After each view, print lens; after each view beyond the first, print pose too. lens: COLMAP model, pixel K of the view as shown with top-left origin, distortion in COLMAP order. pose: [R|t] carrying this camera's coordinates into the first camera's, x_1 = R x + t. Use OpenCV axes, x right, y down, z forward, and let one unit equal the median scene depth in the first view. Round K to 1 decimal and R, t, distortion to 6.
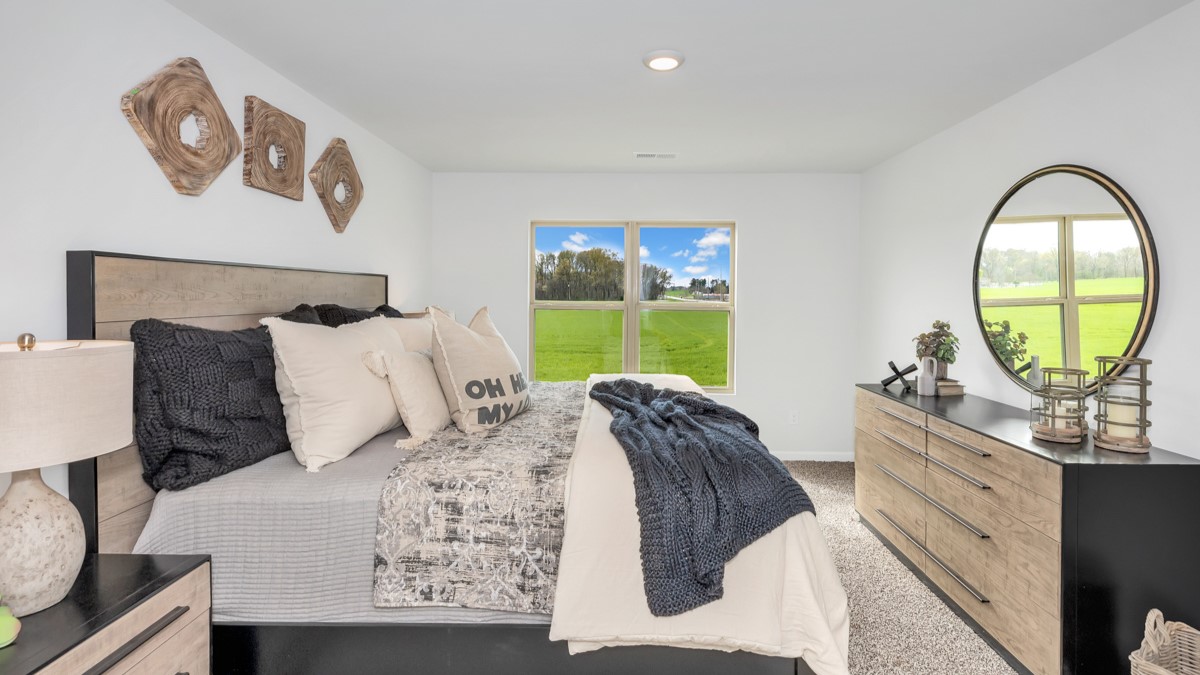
lens RADIAL K [[544.7, 0, 595.7], [0, 544.7, 332.5], [0, 0, 1]] dist [0.000275, -0.000112]
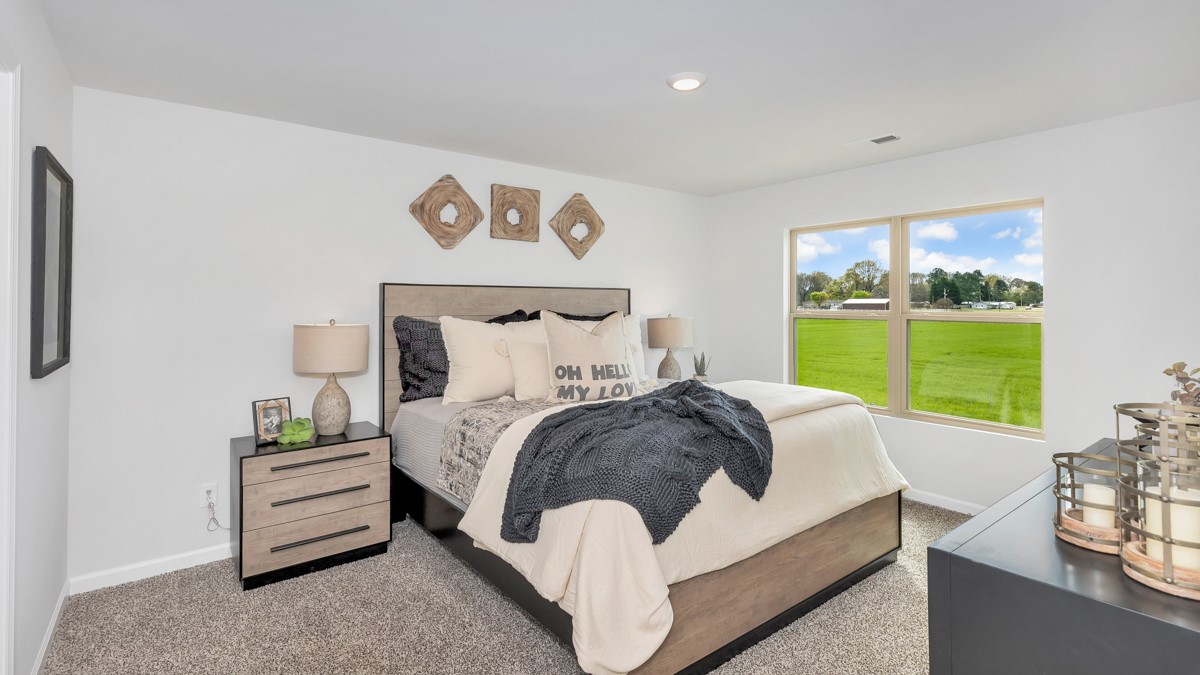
lens RADIAL K [[544.7, 0, 595.7], [0, 544.7, 332.5], [0, 0, 1]] dist [0.000275, -0.000112]
pose [[0.627929, 0.028934, -0.777733, 0.874568], [-0.049441, 0.998773, -0.002760, 0.006432], [0.776699, 0.040186, 0.628589, 0.219788]]
